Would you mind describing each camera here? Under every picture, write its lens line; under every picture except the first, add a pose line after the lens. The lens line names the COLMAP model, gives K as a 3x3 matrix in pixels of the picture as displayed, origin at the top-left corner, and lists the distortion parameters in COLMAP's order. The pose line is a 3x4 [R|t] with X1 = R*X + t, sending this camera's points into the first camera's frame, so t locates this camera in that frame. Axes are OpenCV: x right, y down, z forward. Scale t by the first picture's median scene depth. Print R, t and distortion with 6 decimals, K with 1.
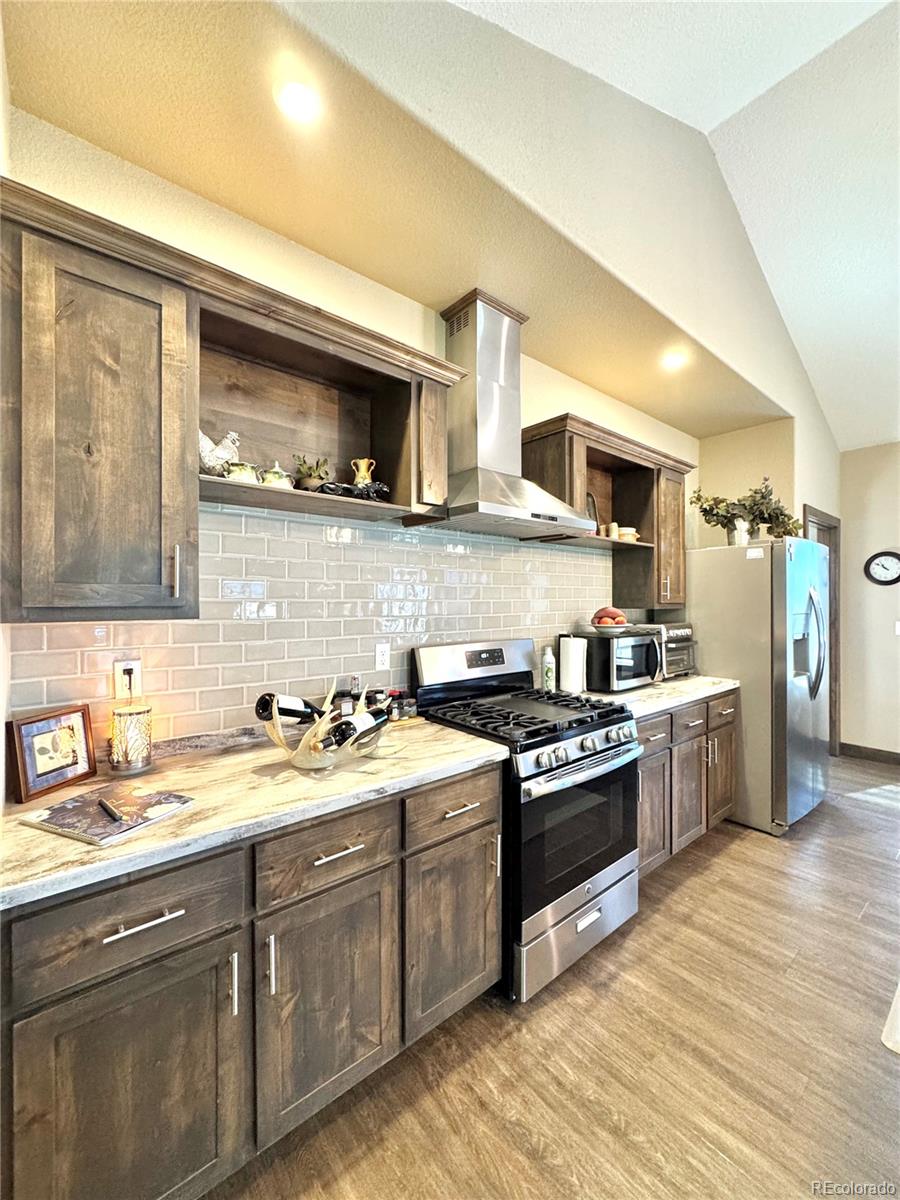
lens RADIAL K [[481.2, 0, 450.3], [0, 481.2, 600.4], [0, 0, 1]] dist [-0.000459, -0.000267]
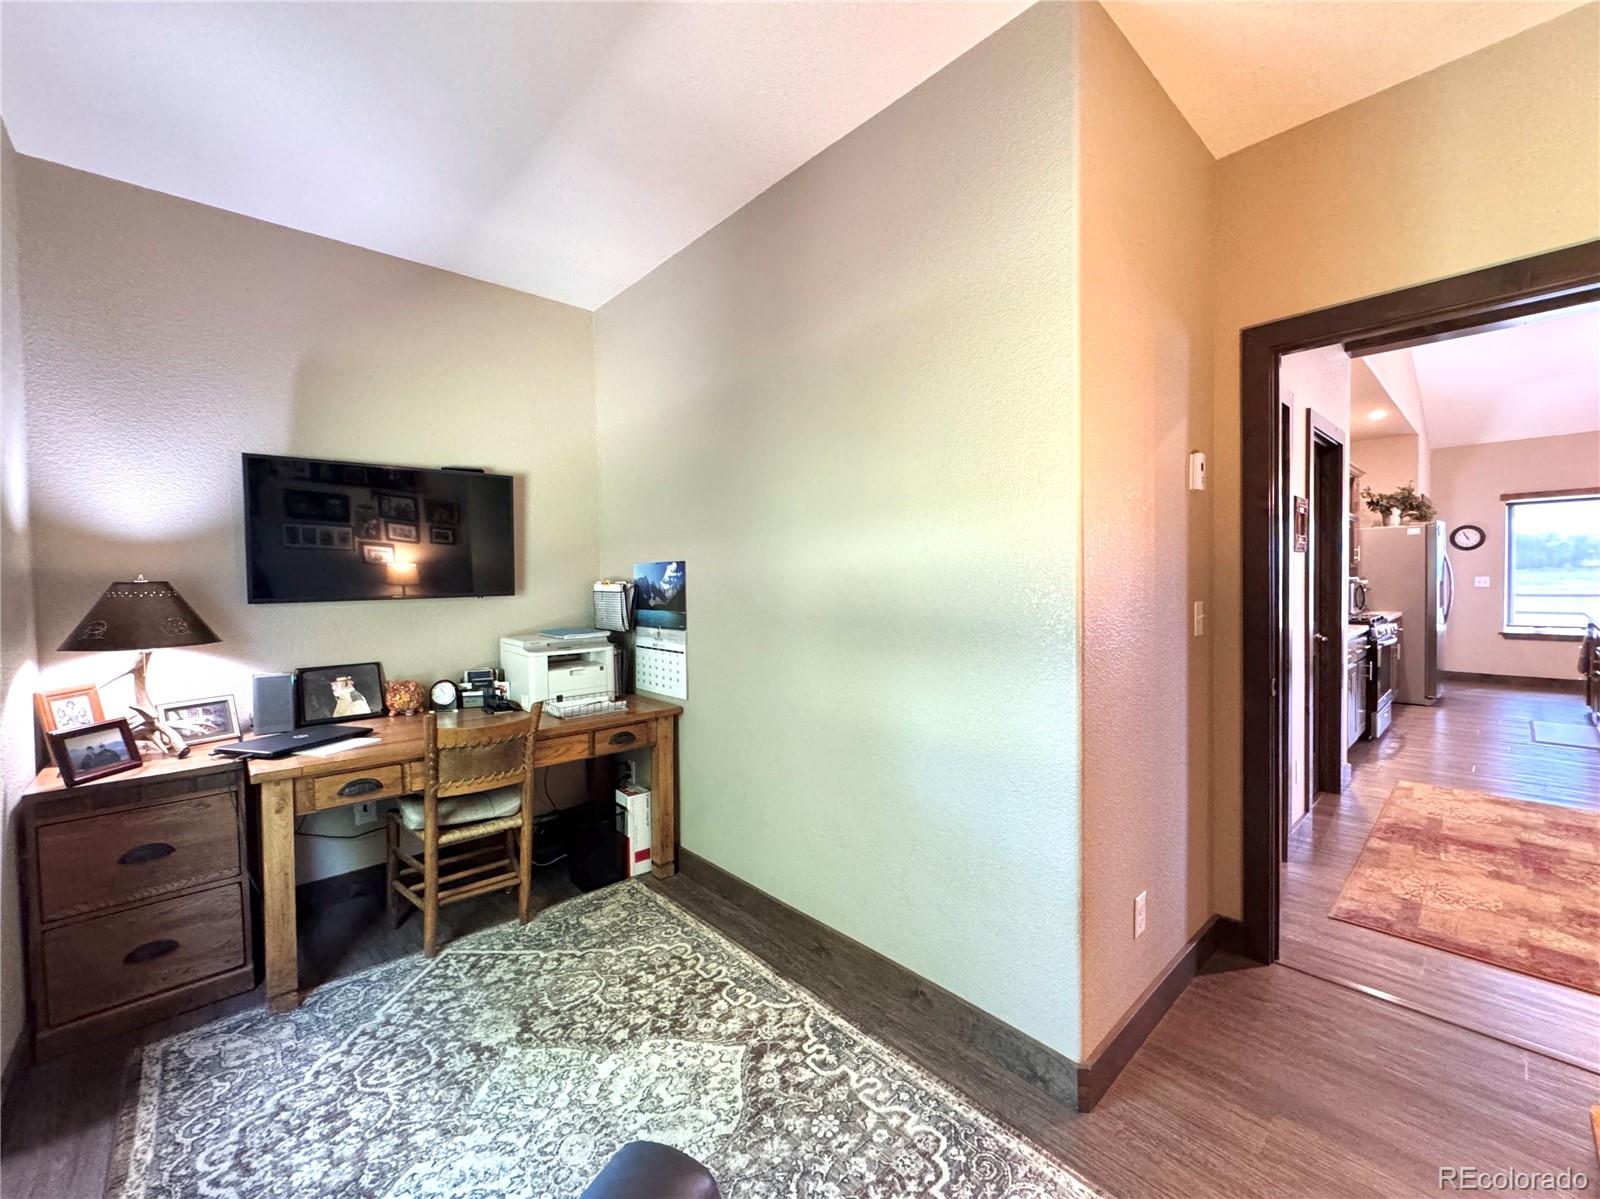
lens RADIAL K [[641.6, 0, 799.1], [0, 641.6, 594.2], [0, 0, 1]] dist [-0.000459, -0.000267]
pose [[0.999530, -0.017634, 0.025085, -1.332785], [0.017076, 0.999606, 0.022272, 0.026269], [-0.025468, -0.021833, 0.999437, -0.980904]]
